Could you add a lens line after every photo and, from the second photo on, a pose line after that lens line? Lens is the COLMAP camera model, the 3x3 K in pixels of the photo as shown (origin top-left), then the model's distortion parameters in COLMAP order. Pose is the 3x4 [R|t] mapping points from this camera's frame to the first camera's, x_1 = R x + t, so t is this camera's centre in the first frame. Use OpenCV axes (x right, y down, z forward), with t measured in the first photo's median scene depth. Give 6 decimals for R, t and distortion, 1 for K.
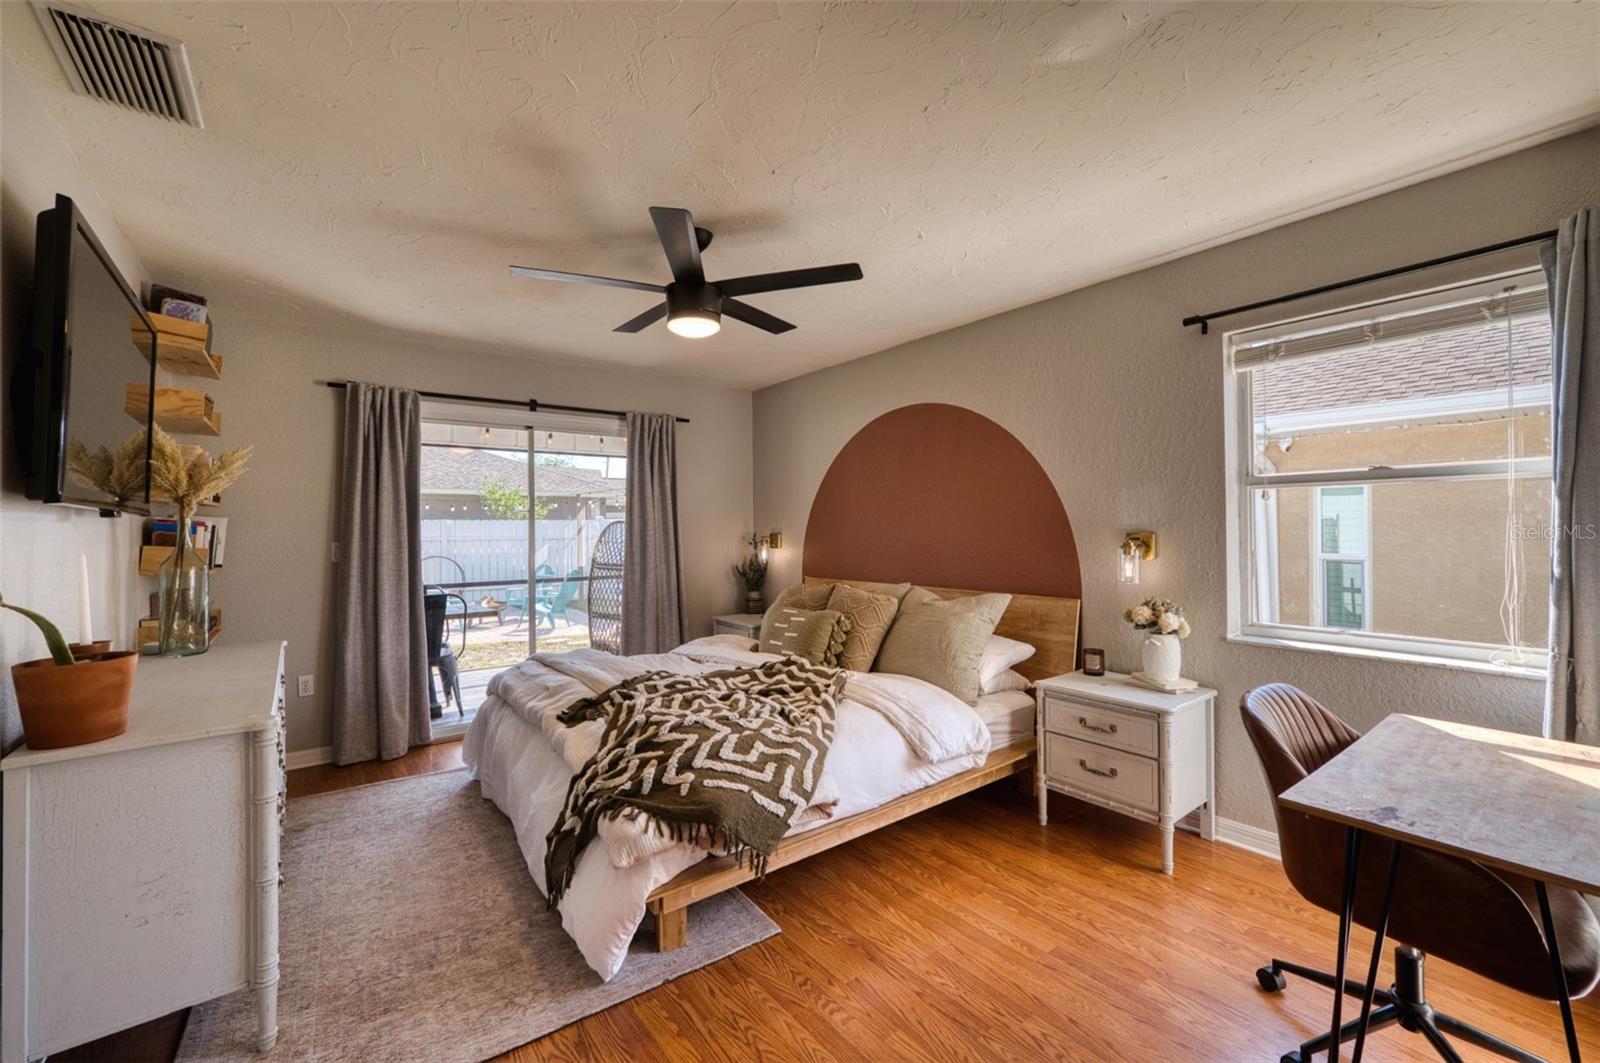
lens RADIAL K [[649.3, 0, 797.3], [0, 649.3, 539.3], [0, 0, 1]] dist [-0.009892, 0.000122]
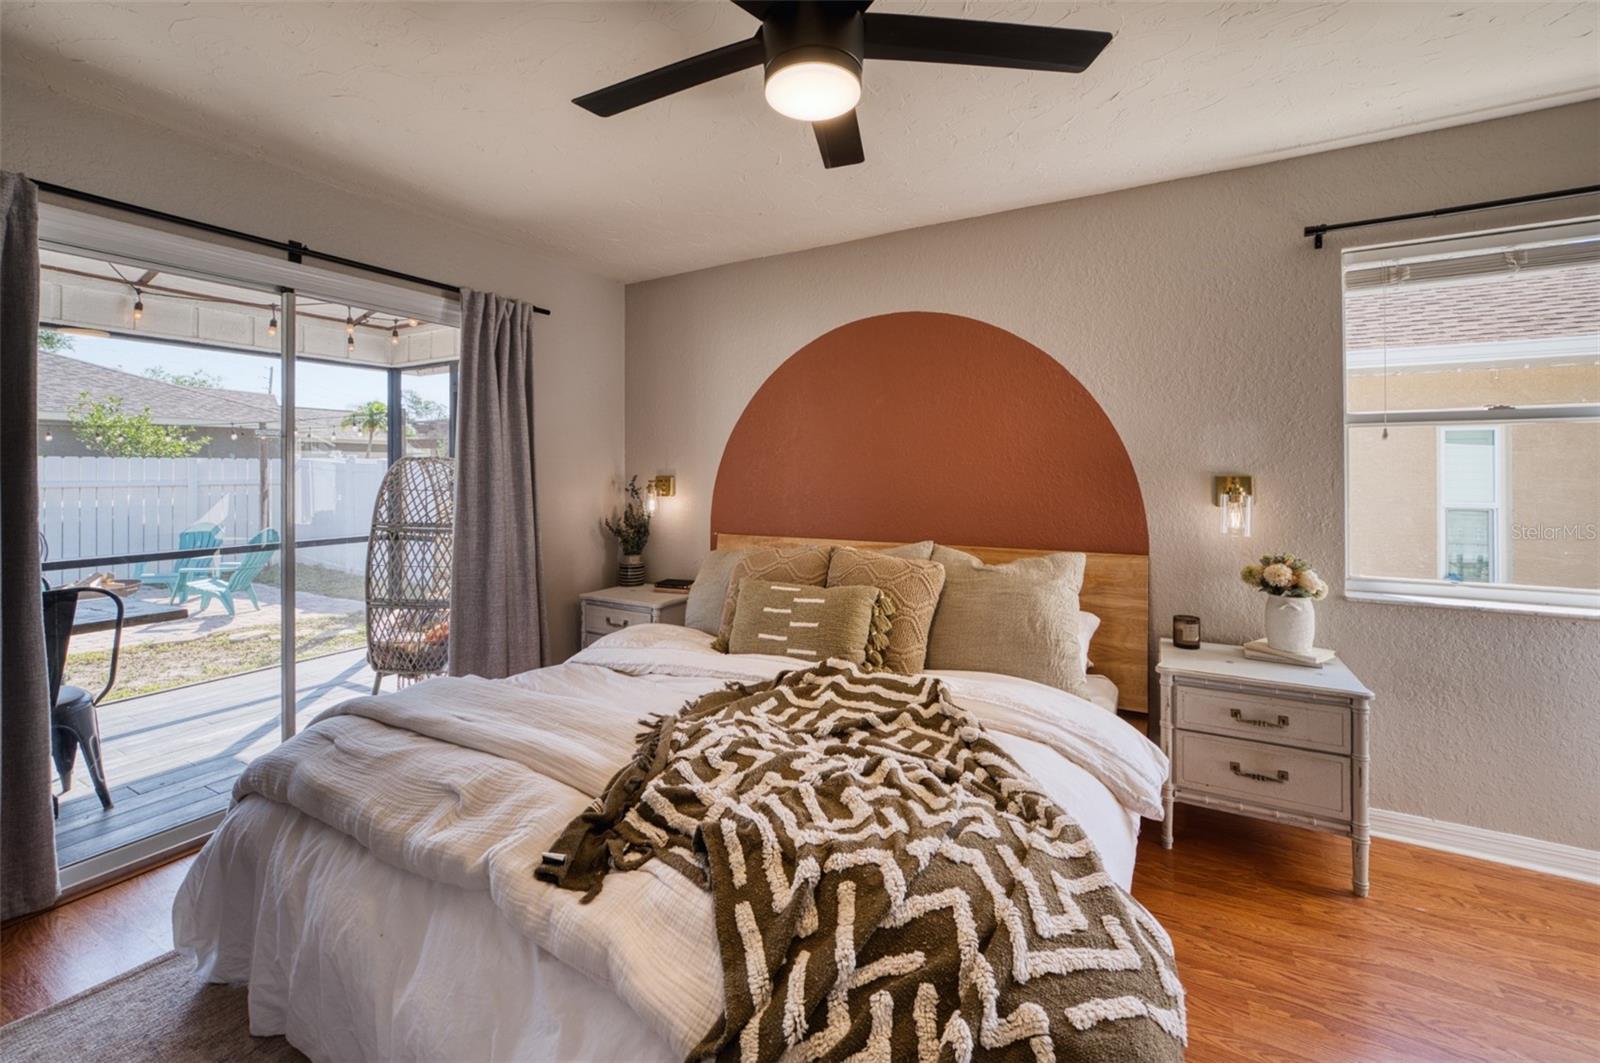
lens RADIAL K [[652.8, 0, 798.7], [0, 652.8, 478.3], [0, 0, 1]] dist [-0.003134, 0.000457]
pose [[0.917806, 0.002004, 0.397024, -0.341113], [0.001290, 0.999967, -0.008030, -0.000965], [-0.397027, 0.007882, 0.917773, 0.445357]]
